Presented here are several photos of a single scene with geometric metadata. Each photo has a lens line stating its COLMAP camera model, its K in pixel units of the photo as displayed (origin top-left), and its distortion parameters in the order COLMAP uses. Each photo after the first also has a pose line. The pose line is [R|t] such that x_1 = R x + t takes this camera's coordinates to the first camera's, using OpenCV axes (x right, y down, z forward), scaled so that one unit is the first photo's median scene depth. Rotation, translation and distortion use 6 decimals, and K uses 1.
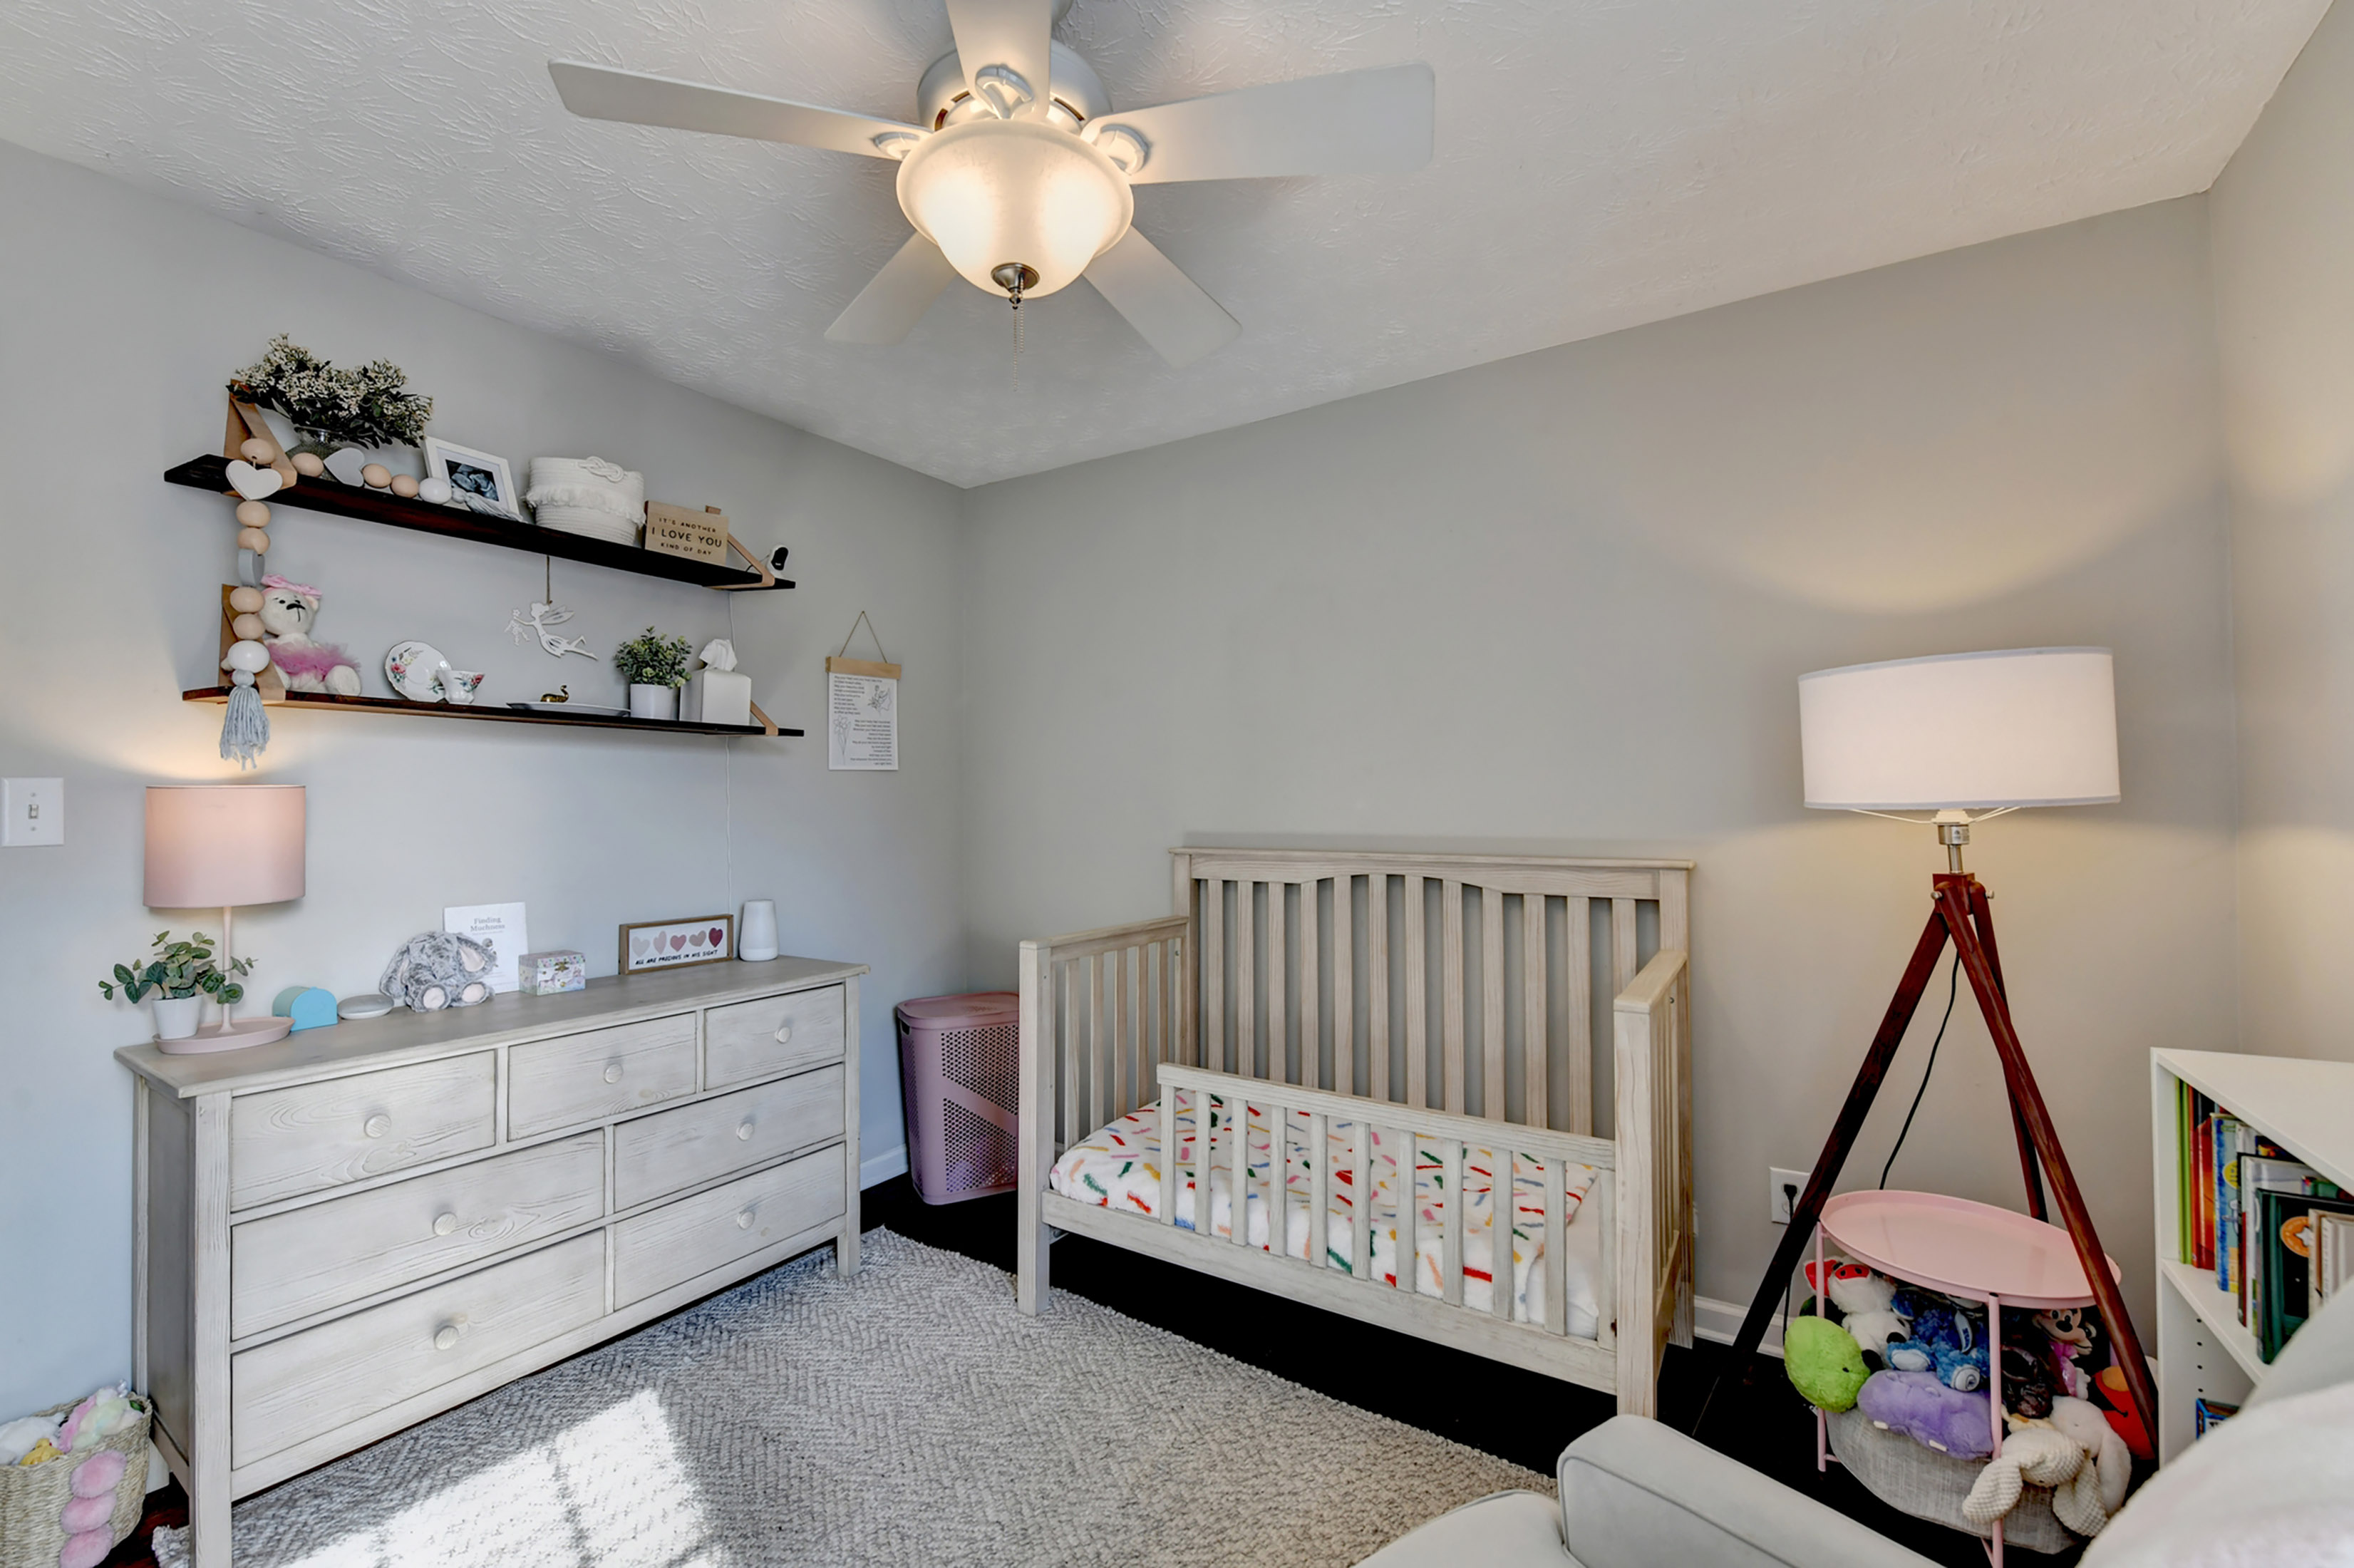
lens RADIAL K [[975.8, 0, 1177.0], [0, 975.8, 784.0], [0, 0, 1]] dist [-0.013795, -0.000329]
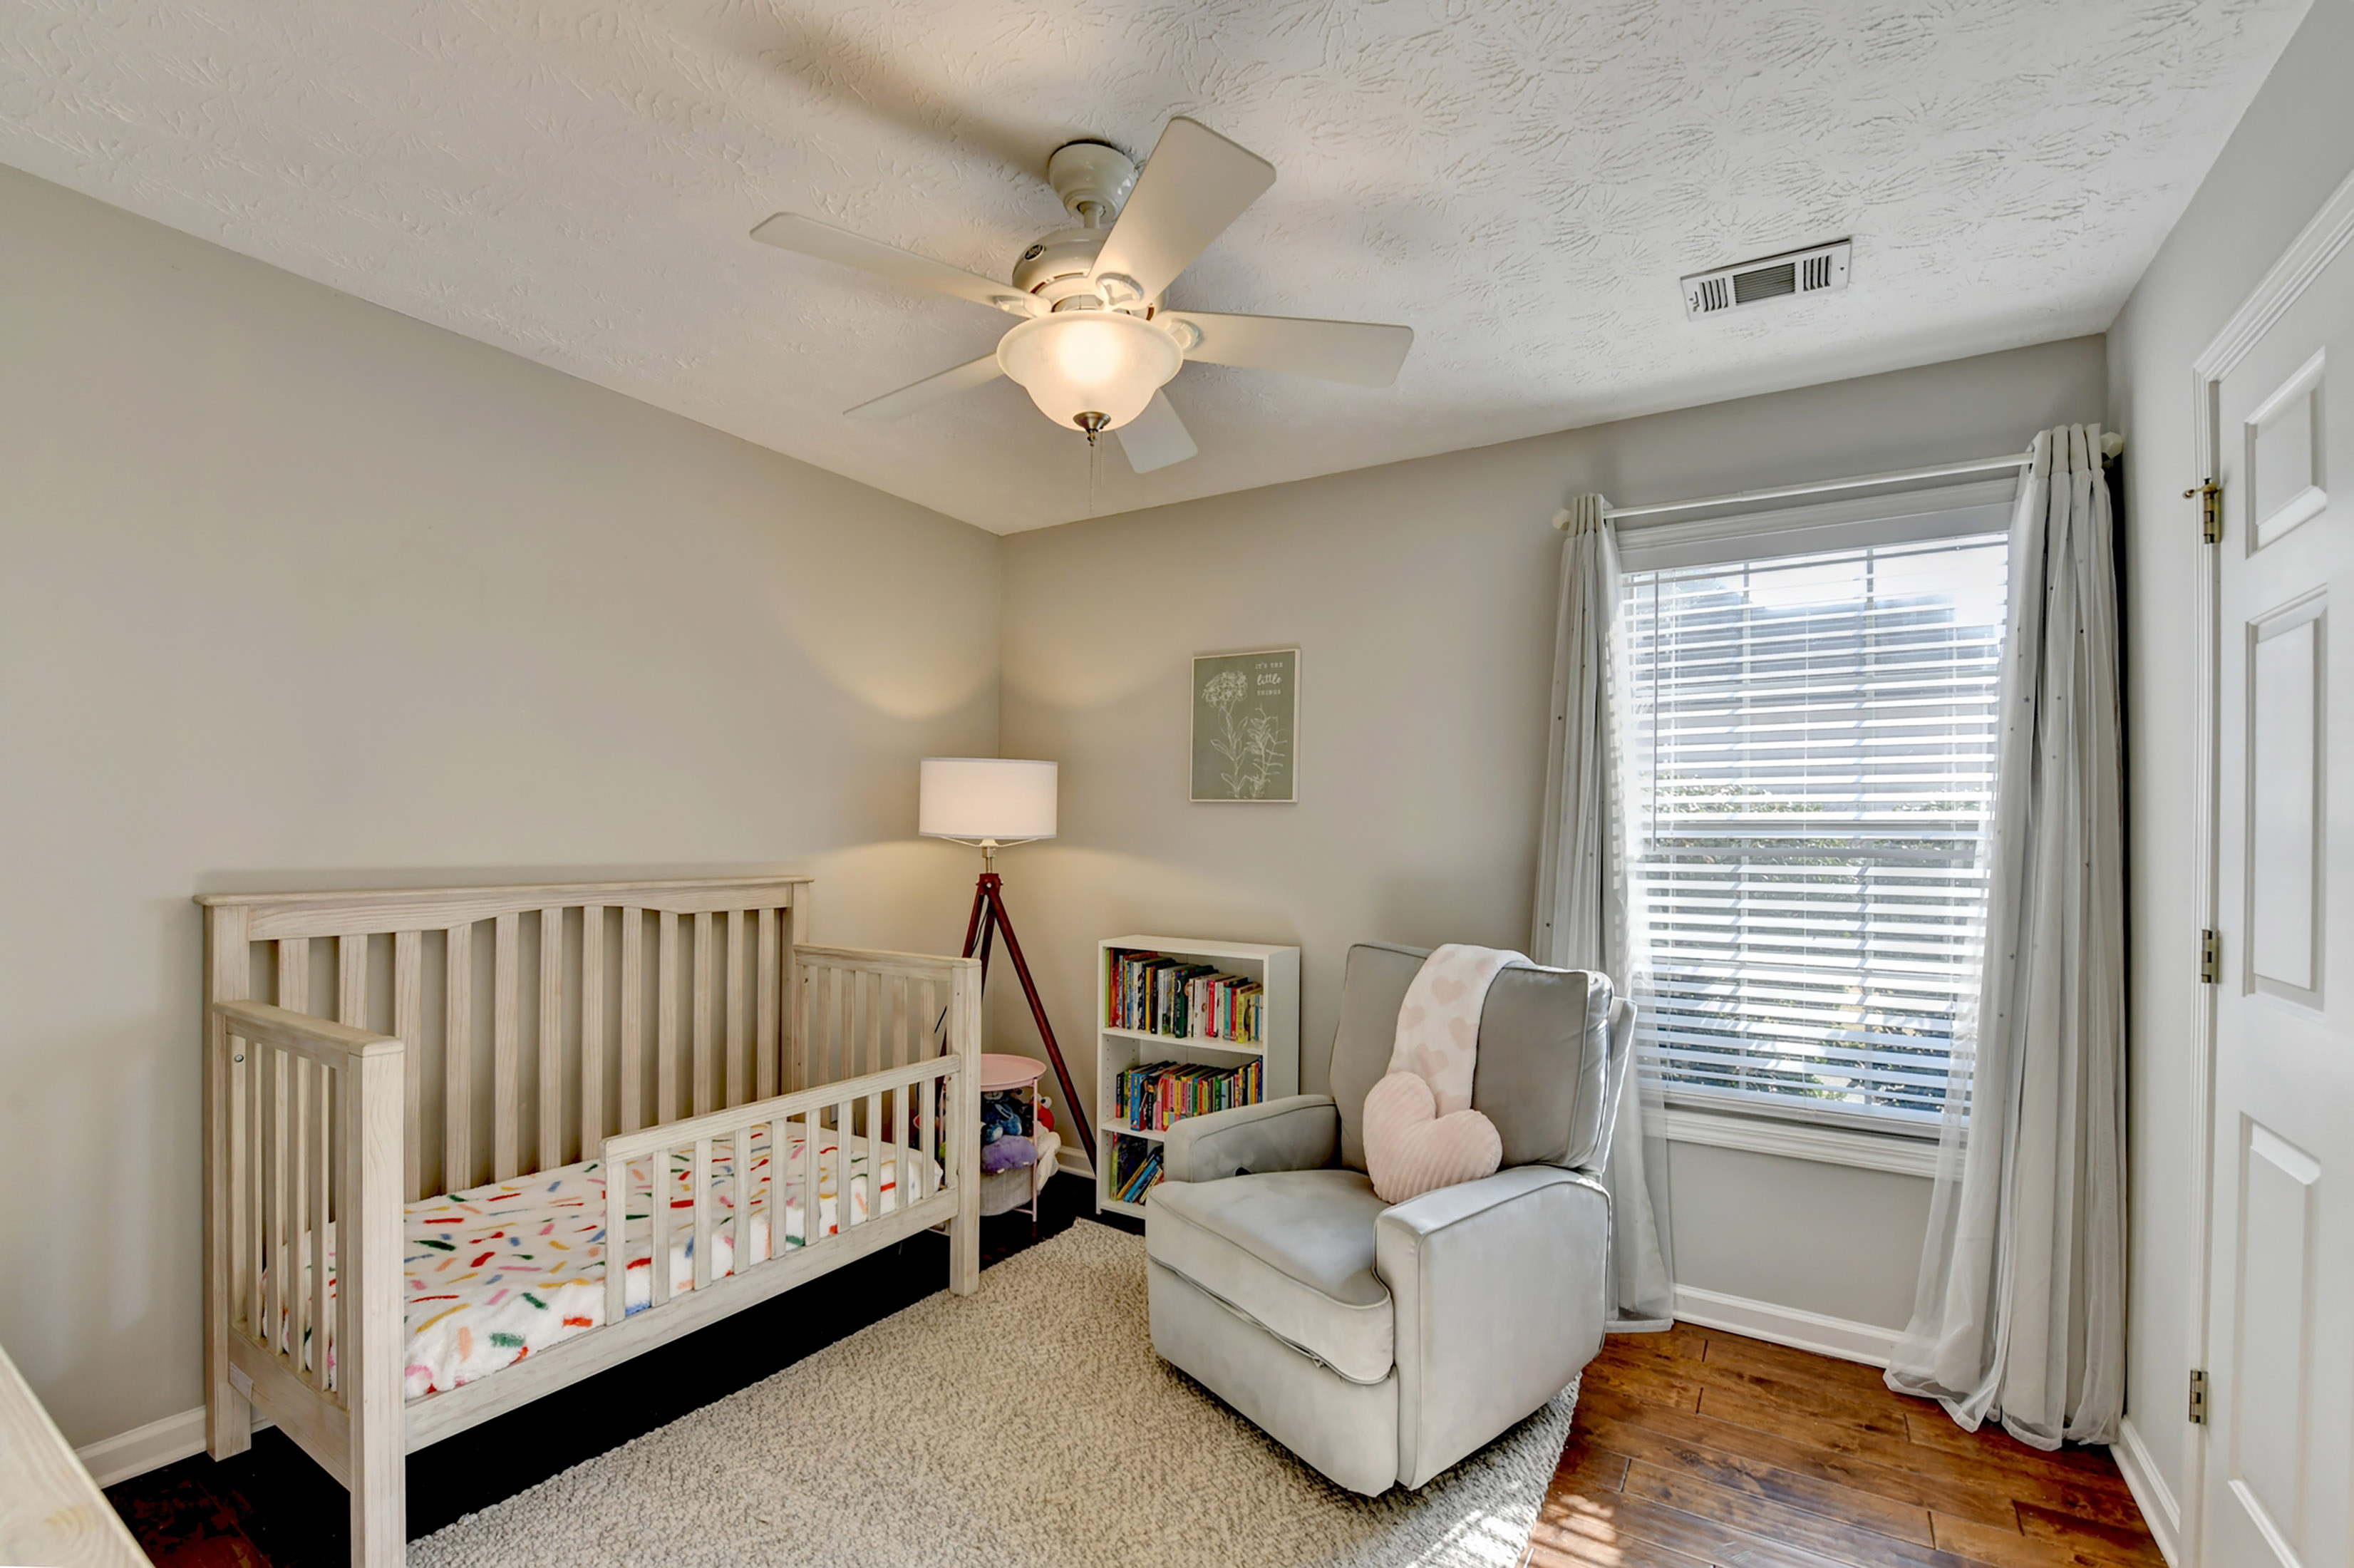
lens RADIAL K [[987.2, 0, 1172.5], [0, 987.2, 825.1], [0, 0, 1]] dist [-0.010168, -0.000111]
pose [[-0.006914, 0.011181, 0.999914, -0.868469], [-0.033022, 0.999390, -0.011403, 0.007096], [-0.999431, -0.033098, -0.006540, 0.520161]]
